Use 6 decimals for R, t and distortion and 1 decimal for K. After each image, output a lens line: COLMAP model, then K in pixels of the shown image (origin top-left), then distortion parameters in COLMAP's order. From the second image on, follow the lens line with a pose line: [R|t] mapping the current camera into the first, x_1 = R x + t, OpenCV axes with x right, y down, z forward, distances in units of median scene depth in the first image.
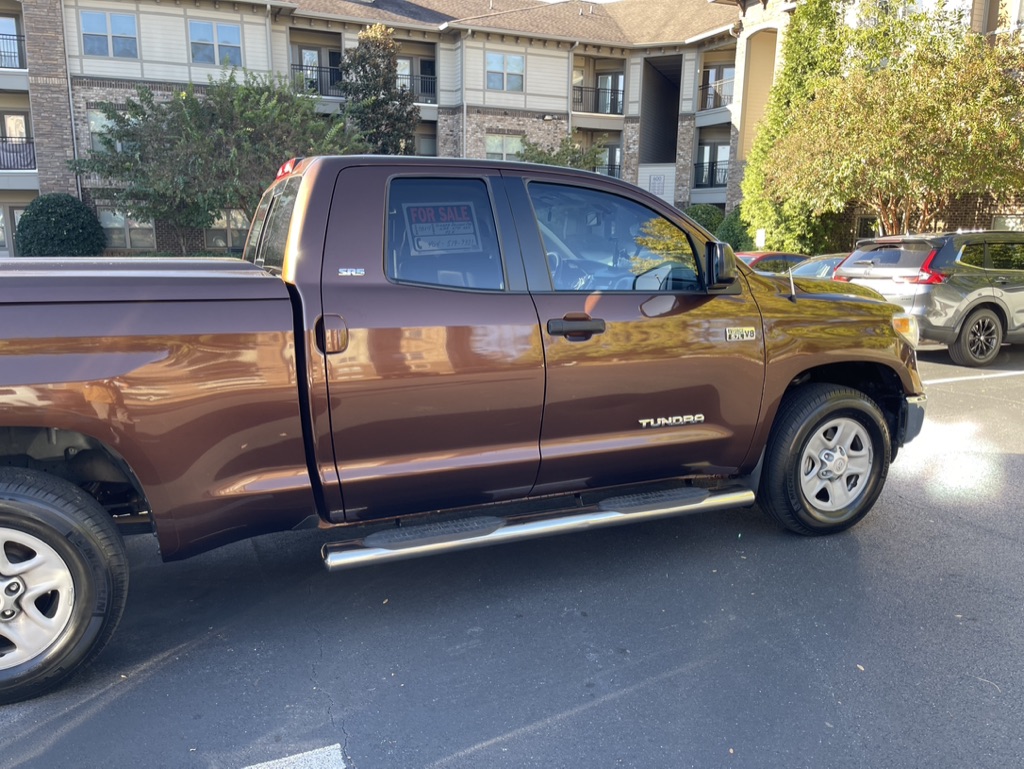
lens RADIAL K [[720.4, 0, 512.0], [0, 720.4, 384.5], [0, 0, 1]] dist [0.051217, -0.001386]
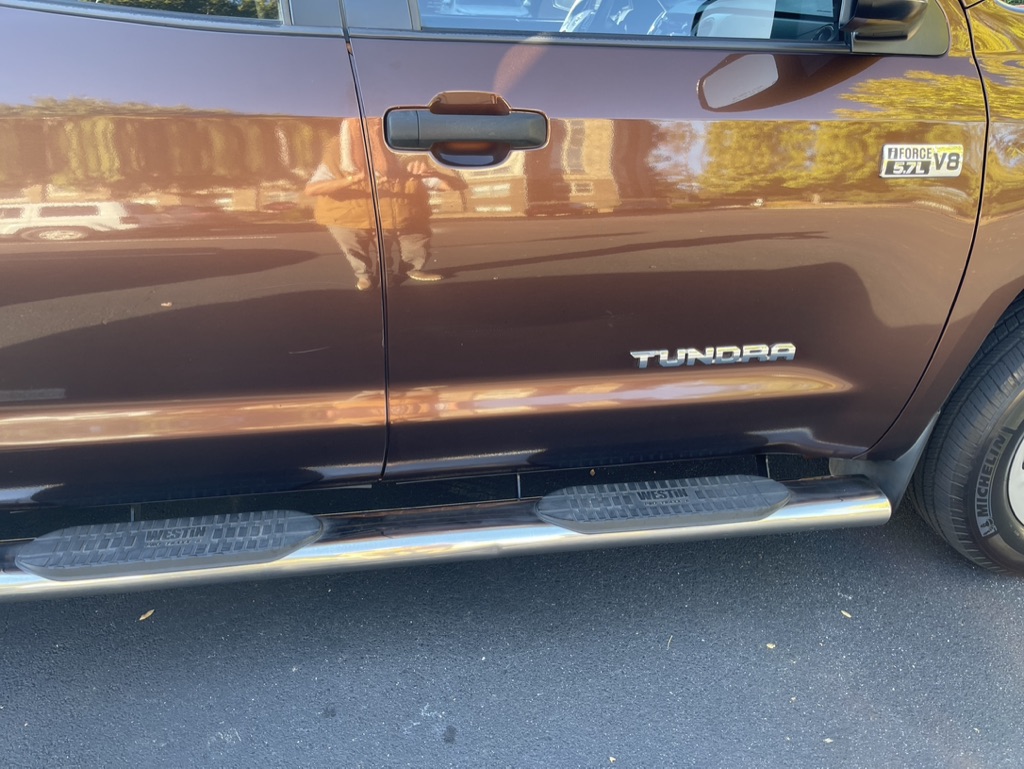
lens RADIAL K [[720.4, 0, 512.0], [0, 720.4, 384.5], [0, 0, 1]] dist [0.051217, -0.001386]
pose [[0.967762, 0.112593, -0.225300, 0.202622], [-0.053533, 0.966030, 0.252826, -0.041024], [0.246113, -0.232614, 0.940914, 0.529725]]
